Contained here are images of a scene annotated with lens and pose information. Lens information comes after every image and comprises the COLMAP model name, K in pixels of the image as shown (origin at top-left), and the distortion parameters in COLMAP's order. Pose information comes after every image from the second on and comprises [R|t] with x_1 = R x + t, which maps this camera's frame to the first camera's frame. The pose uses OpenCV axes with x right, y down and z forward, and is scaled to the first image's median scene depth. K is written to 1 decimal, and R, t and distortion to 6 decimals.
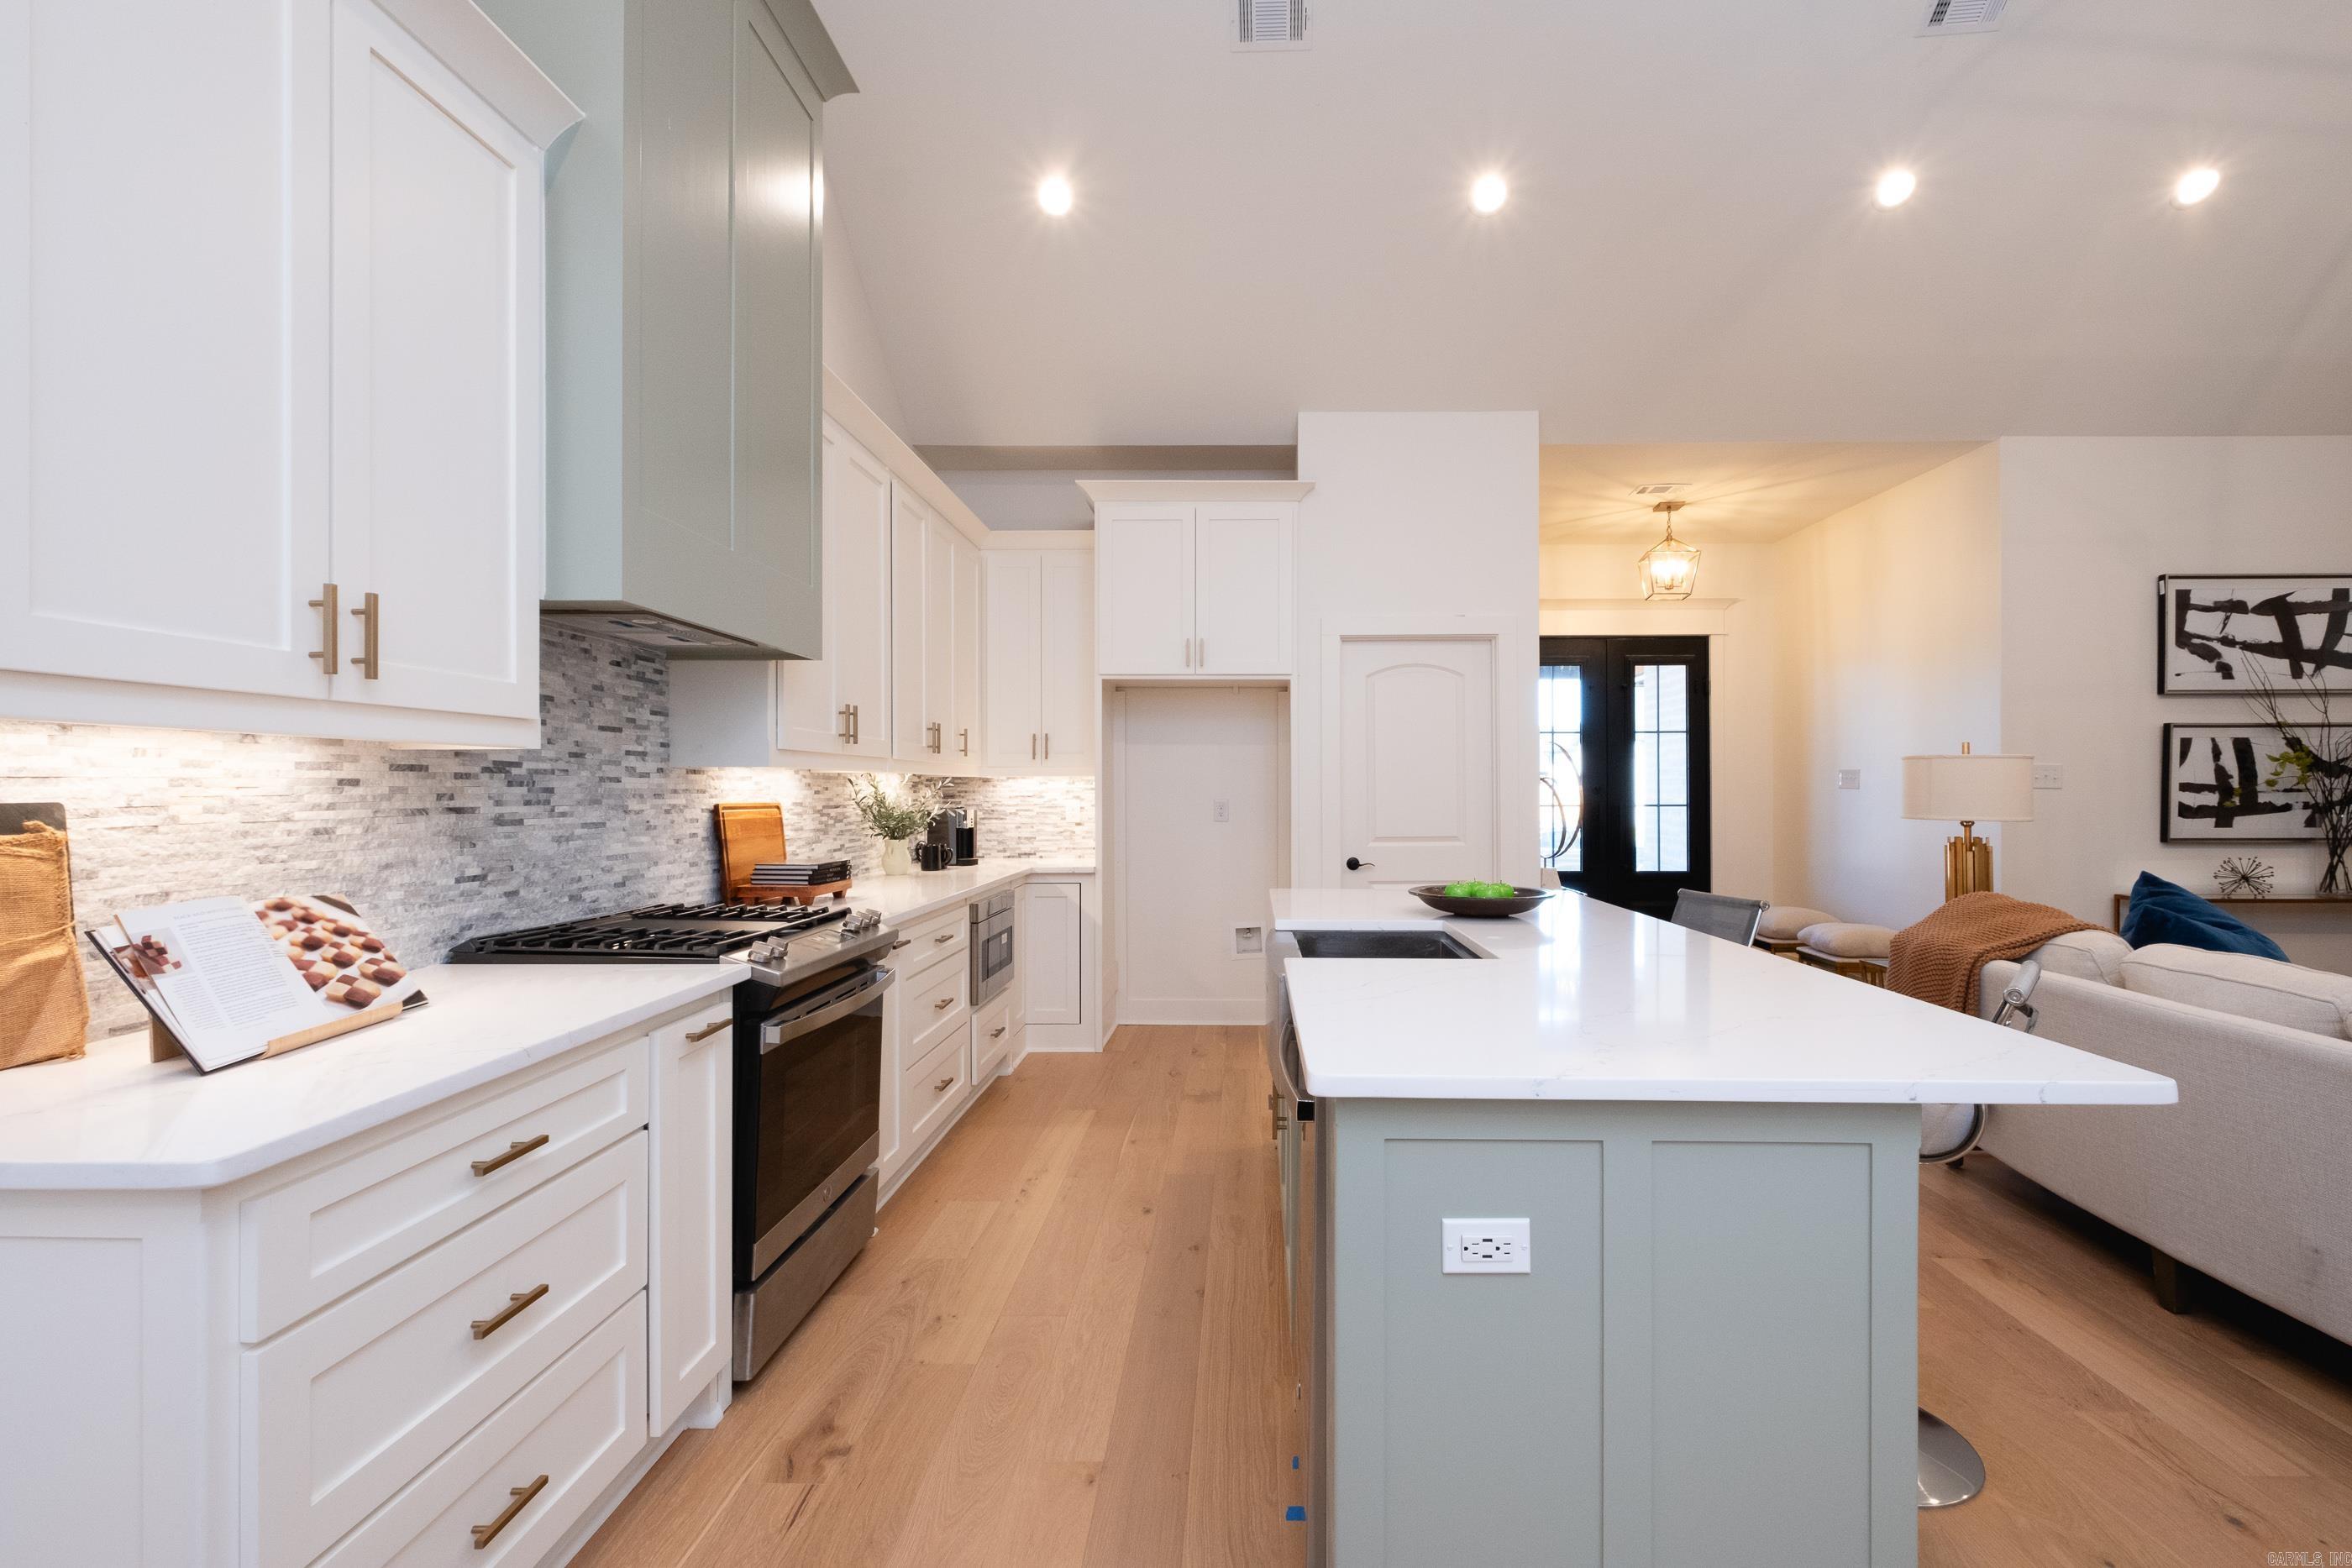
lens RADIAL K [[1038.7, 0, 1225.4], [0, 1038.7, 784.0], [0, 0, 1]] dist [0.001839, -0.000744]
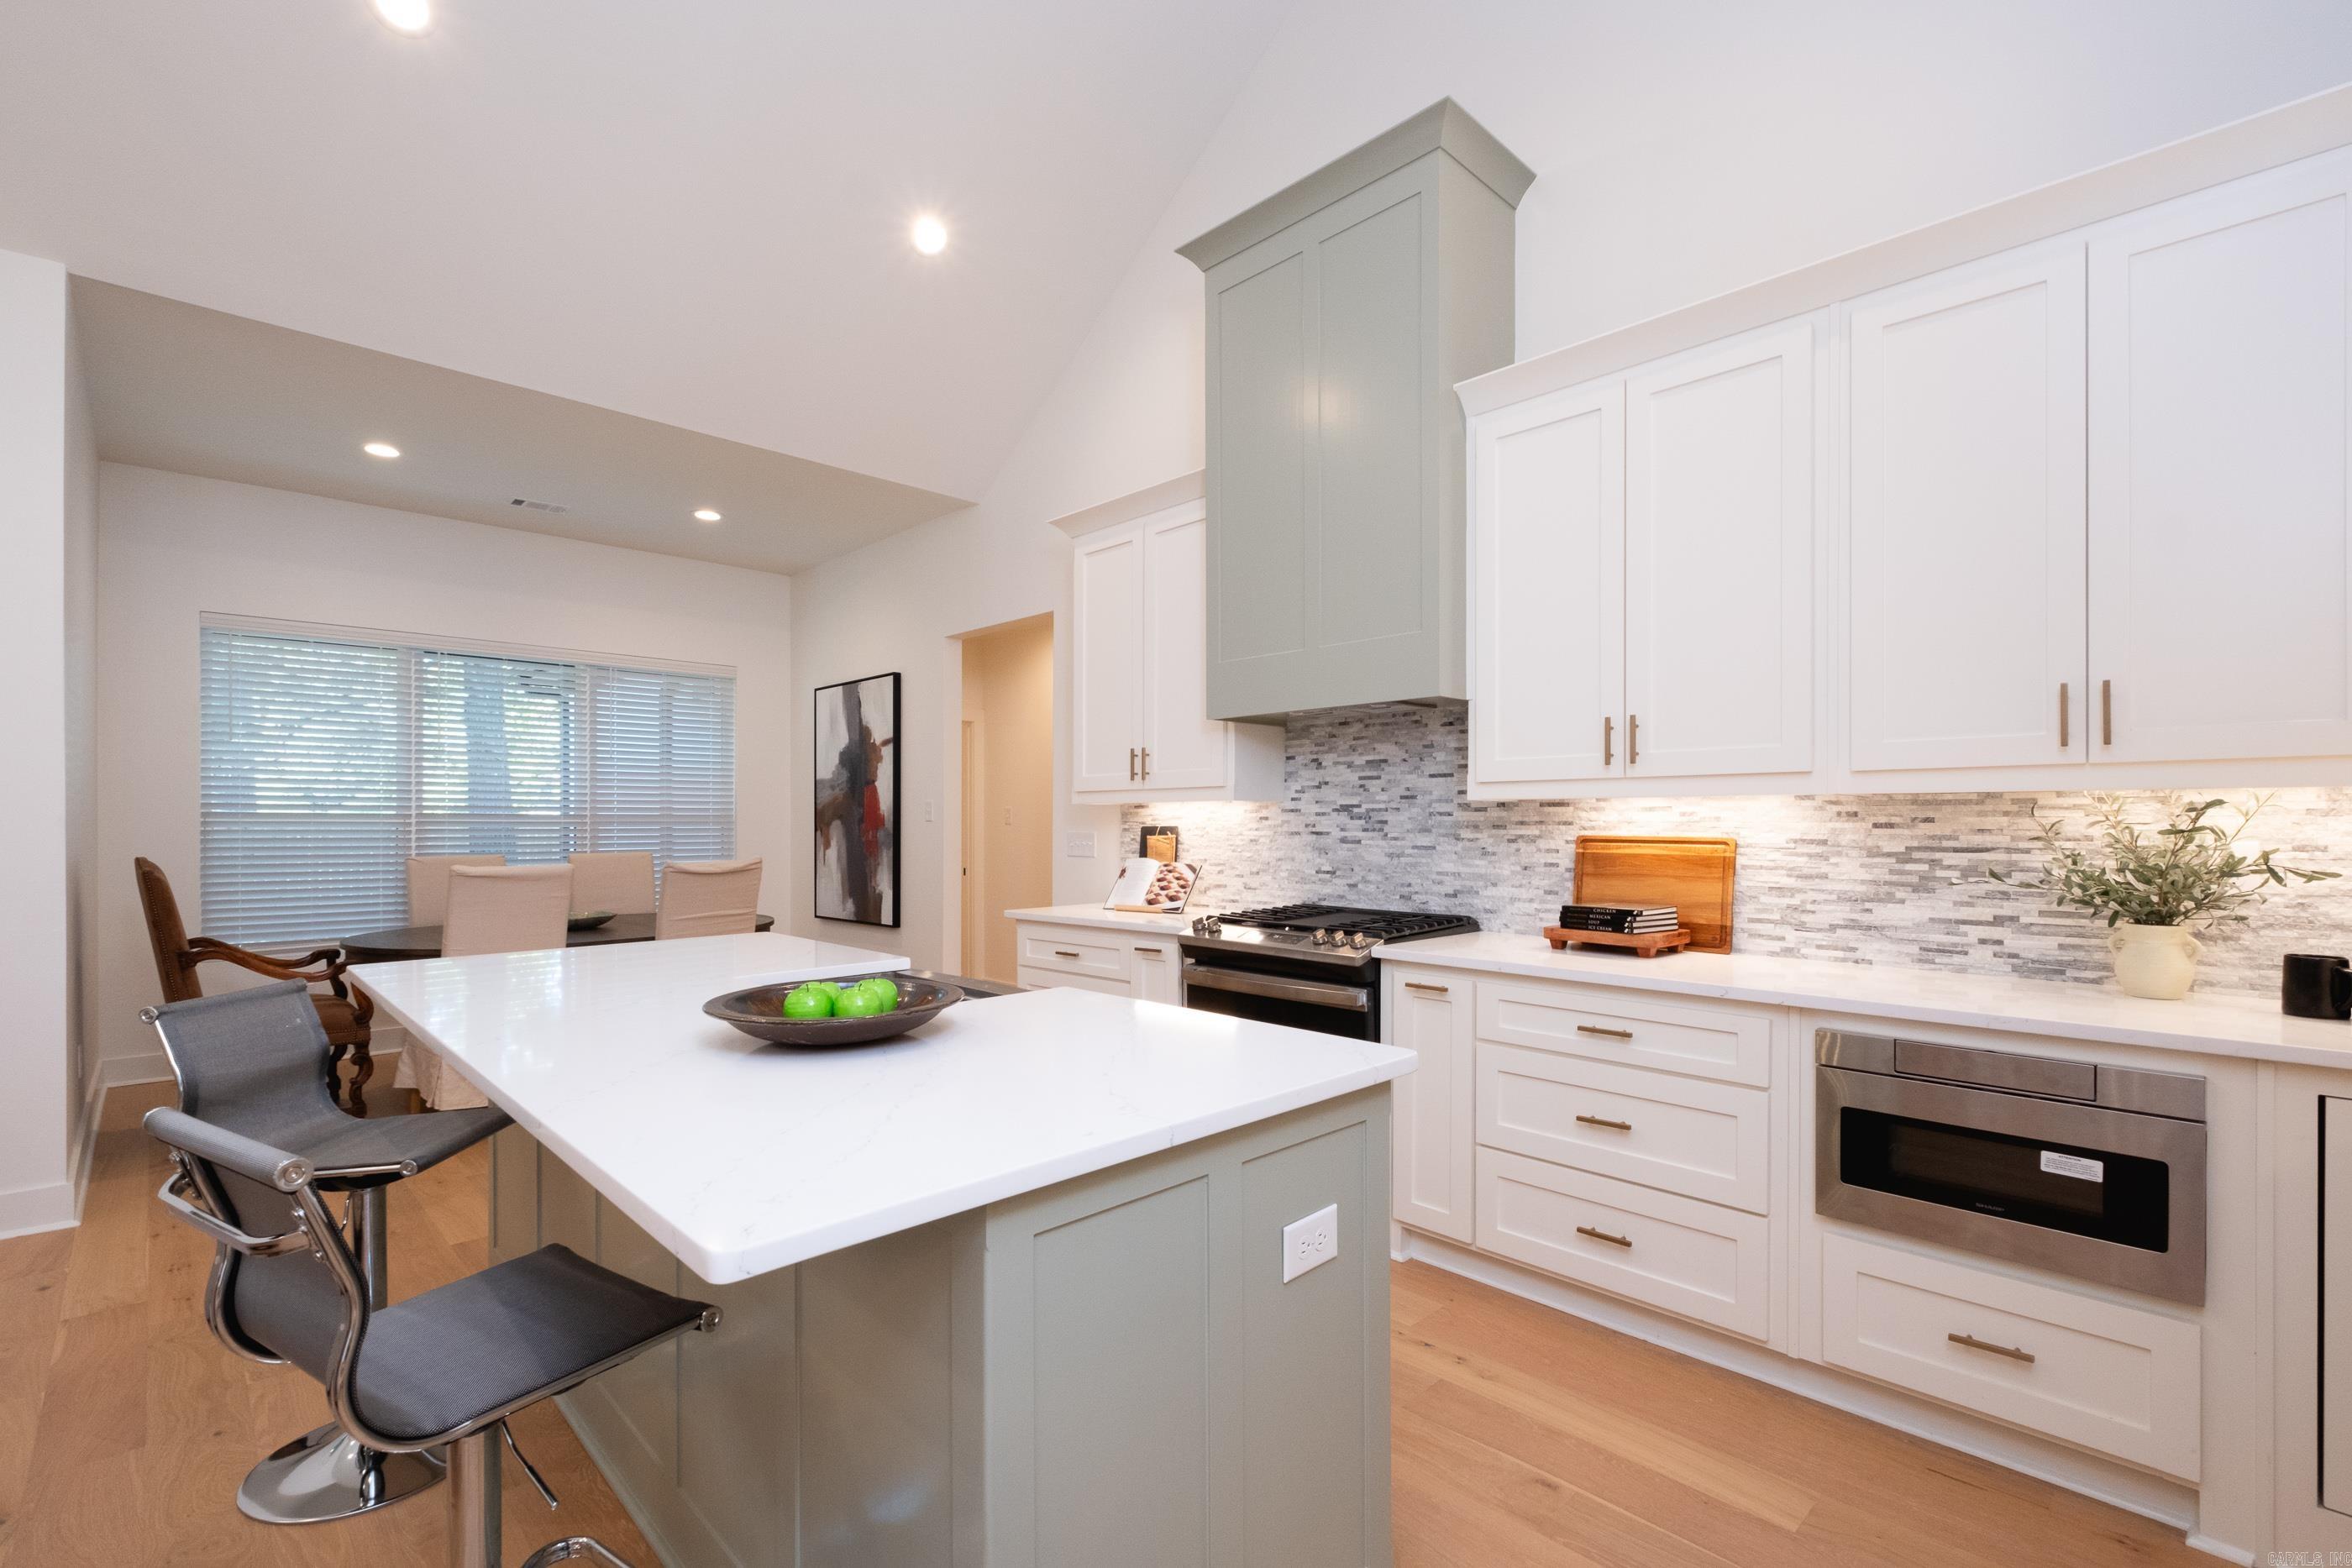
lens RADIAL K [[1038.7, 0, 1169.1], [0, 1038.7, 825.8], [0, 0, 1]] dist [0.001839, -0.000744]
pose [[-0.709761, 0.004603, -0.704428, 0.311138], [0.005426, 0.999985, 0.001067, 0.004074], [0.704422, -0.003065, -0.709775, 0.915117]]
